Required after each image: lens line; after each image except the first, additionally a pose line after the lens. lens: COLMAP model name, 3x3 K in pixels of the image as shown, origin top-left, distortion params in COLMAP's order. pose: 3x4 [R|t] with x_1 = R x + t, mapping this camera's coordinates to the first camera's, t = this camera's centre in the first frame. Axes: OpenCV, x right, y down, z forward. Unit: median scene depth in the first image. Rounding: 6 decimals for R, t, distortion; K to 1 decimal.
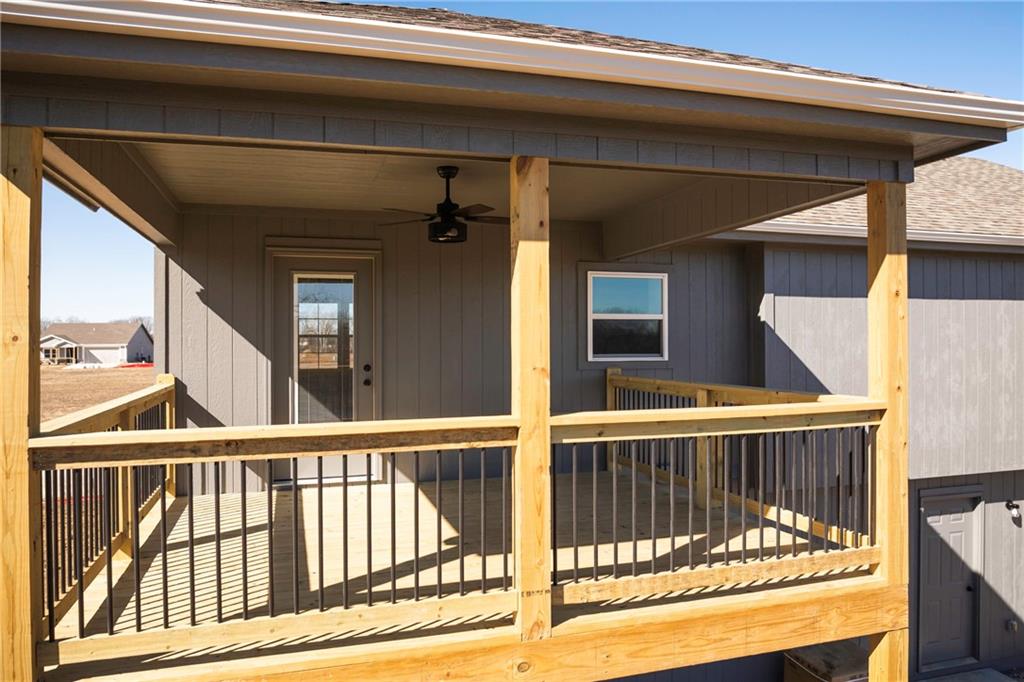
lens RADIAL K [[744.3, 0, 508.2], [0, 744.3, 342.6], [0, 0, 1]] dist [-0.031948, 0.002801]
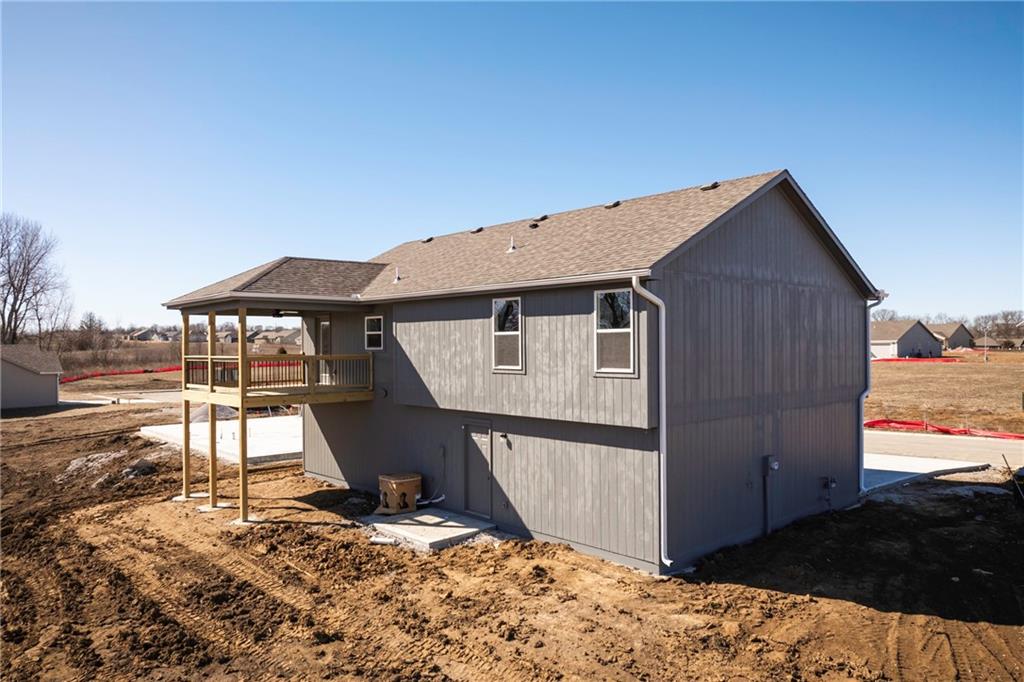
lens RADIAL K [[744.3, 0, 511.9], [0, 744.3, 342.7], [0, 0, 1]] dist [-0.031948, 0.002801]
pose [[0.411998, 0.001545, -0.911183, 2.742985], [0.003741, 0.999987, 0.003387, -0.005558], [0.911177, -0.004804, 0.411987, 0.339563]]
